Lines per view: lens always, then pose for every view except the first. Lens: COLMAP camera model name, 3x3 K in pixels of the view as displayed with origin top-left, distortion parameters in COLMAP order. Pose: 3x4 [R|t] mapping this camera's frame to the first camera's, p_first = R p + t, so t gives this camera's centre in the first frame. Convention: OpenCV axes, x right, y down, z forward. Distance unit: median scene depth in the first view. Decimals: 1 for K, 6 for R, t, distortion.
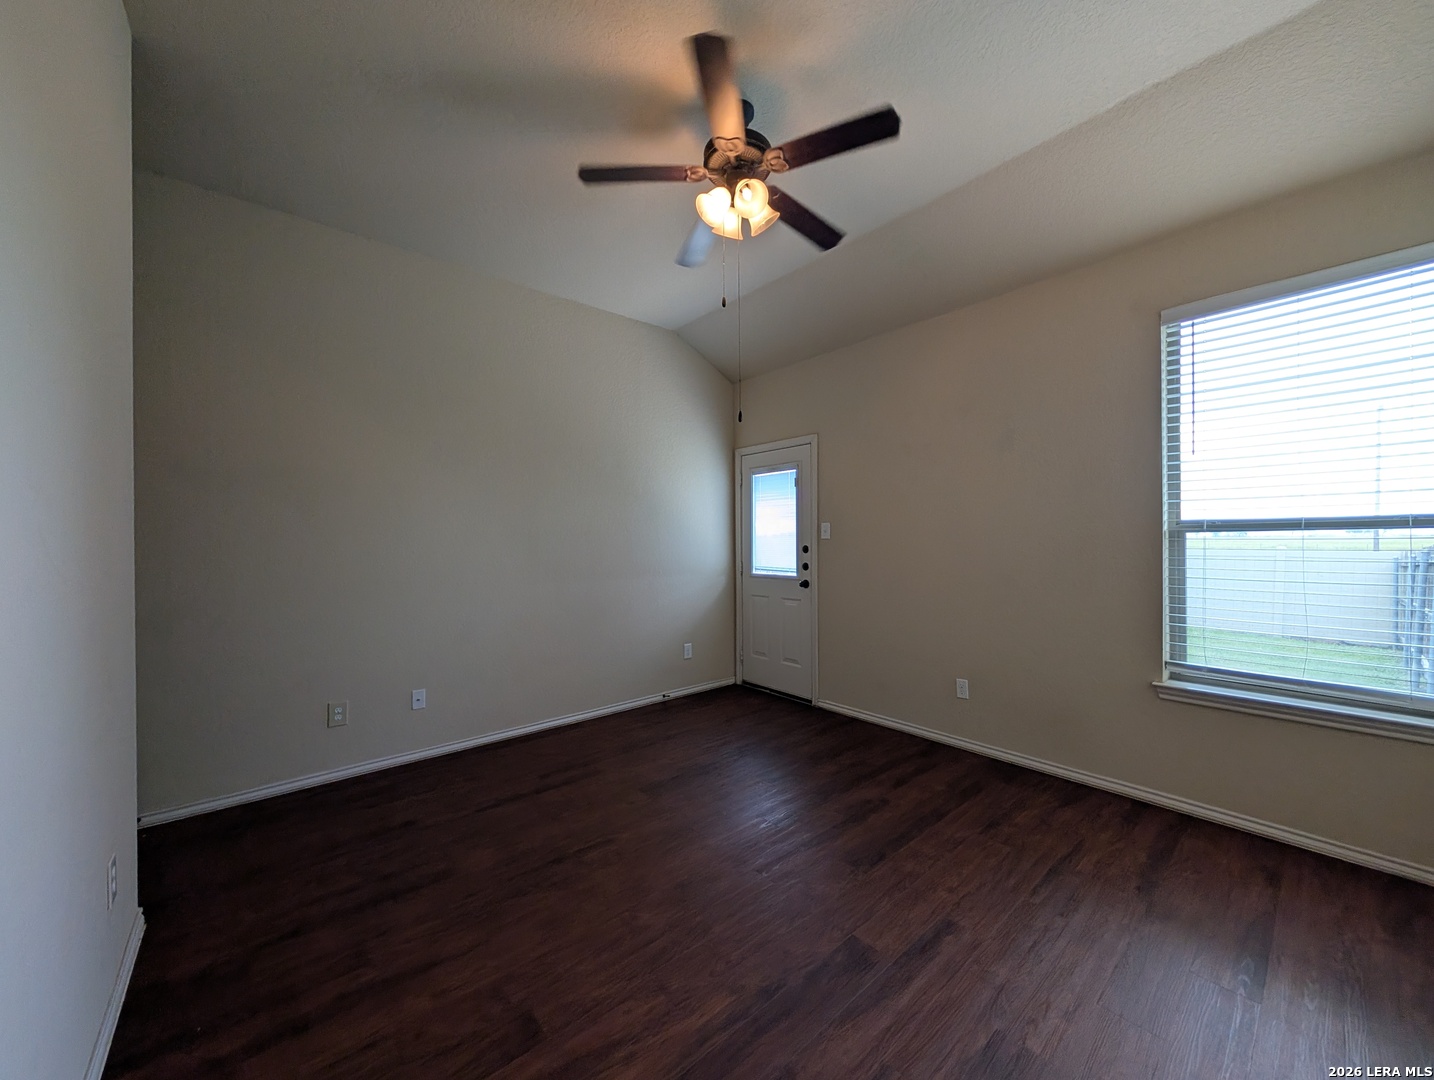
lens RADIAL K [[542.8, 0, 724.2], [0, 542.8, 537.0], [0, 0, 1]] dist [0.000749, 0.000349]
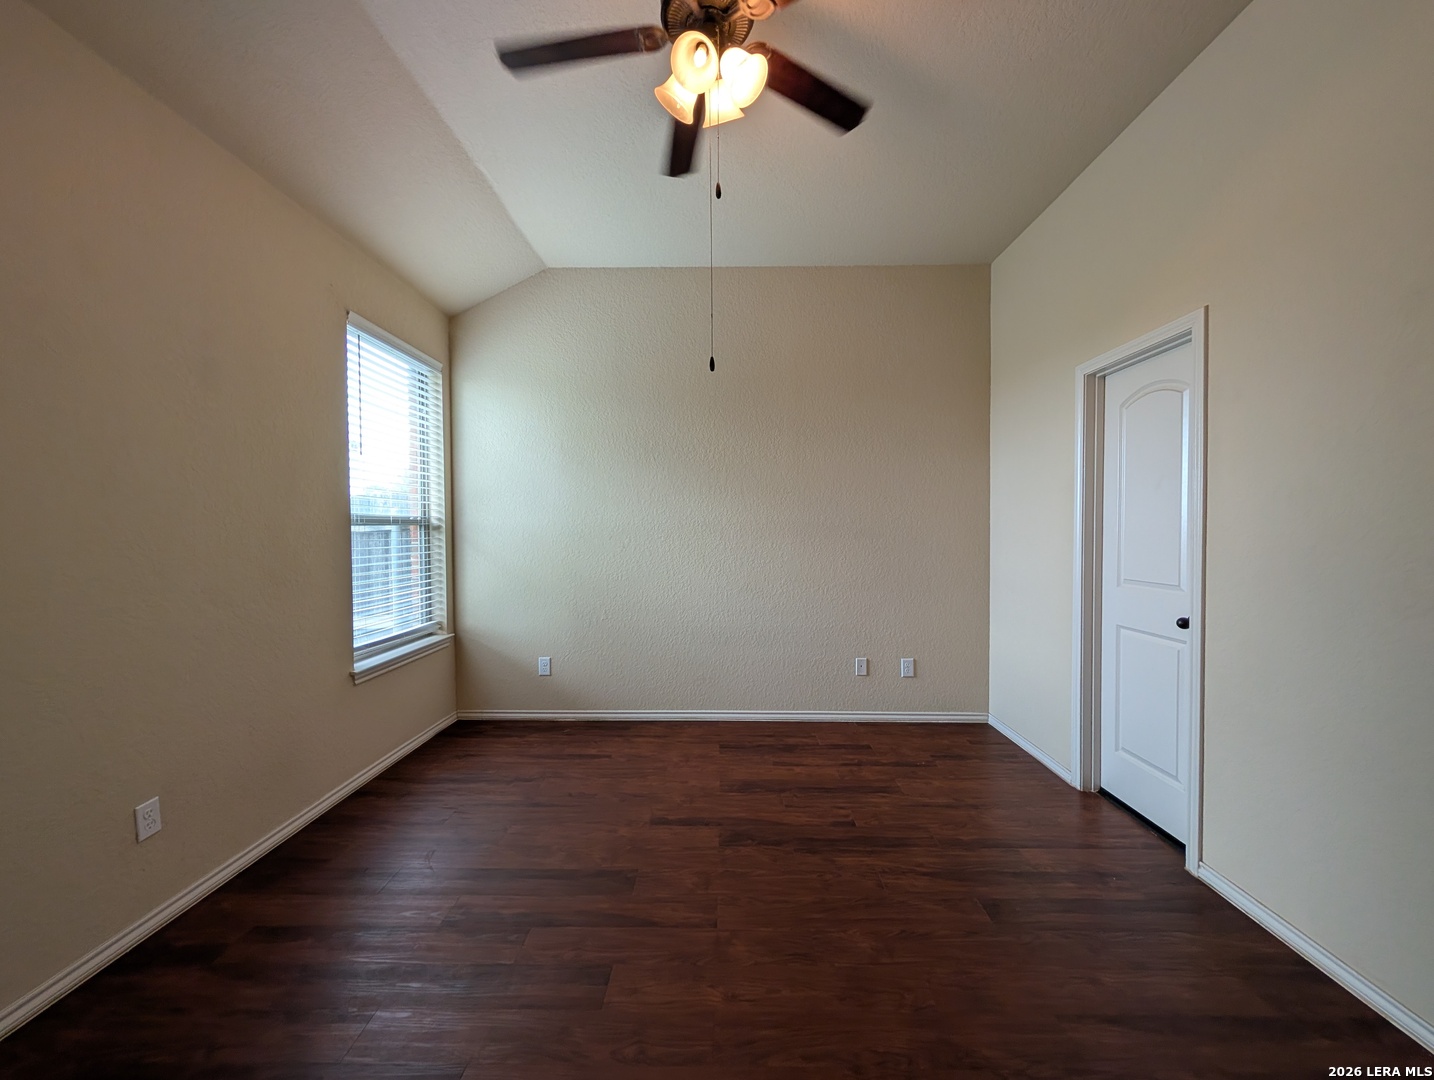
lens RADIAL K [[542.8, 0, 715.3], [0, 542.8, 538.2], [0, 0, 1]] dist [0.000749, 0.000349]
pose [[-0.736601, -0.004026, 0.676316, -0.253910], [0.004124, 0.999937, 0.010445, 0.005287], [-0.676315, 0.010483, -0.736538, 0.814523]]
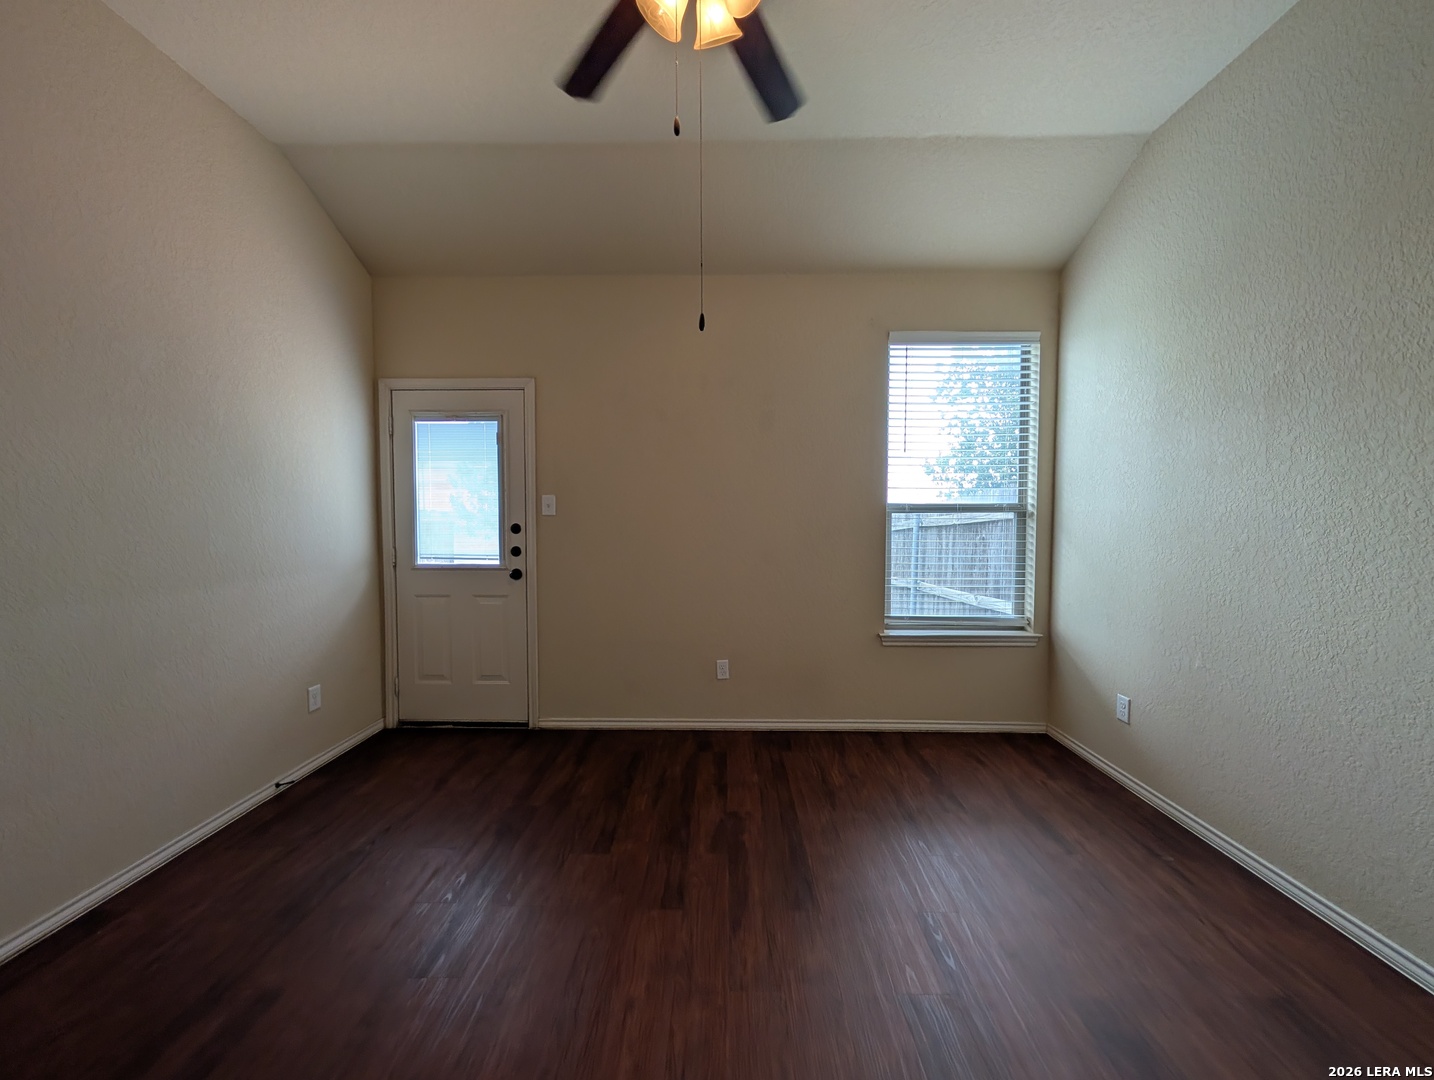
lens RADIAL K [[542.8, 0, 722.5], [0, 542.8, 538.2], [0, 0, 1]] dist [0.000749, 0.000349]
pose [[0.666742, -0.020197, 0.745014, -0.230495], [-0.010228, 0.999291, 0.036244, 0.005482], [-0.745218, -0.031785, 0.666063, 0.284897]]
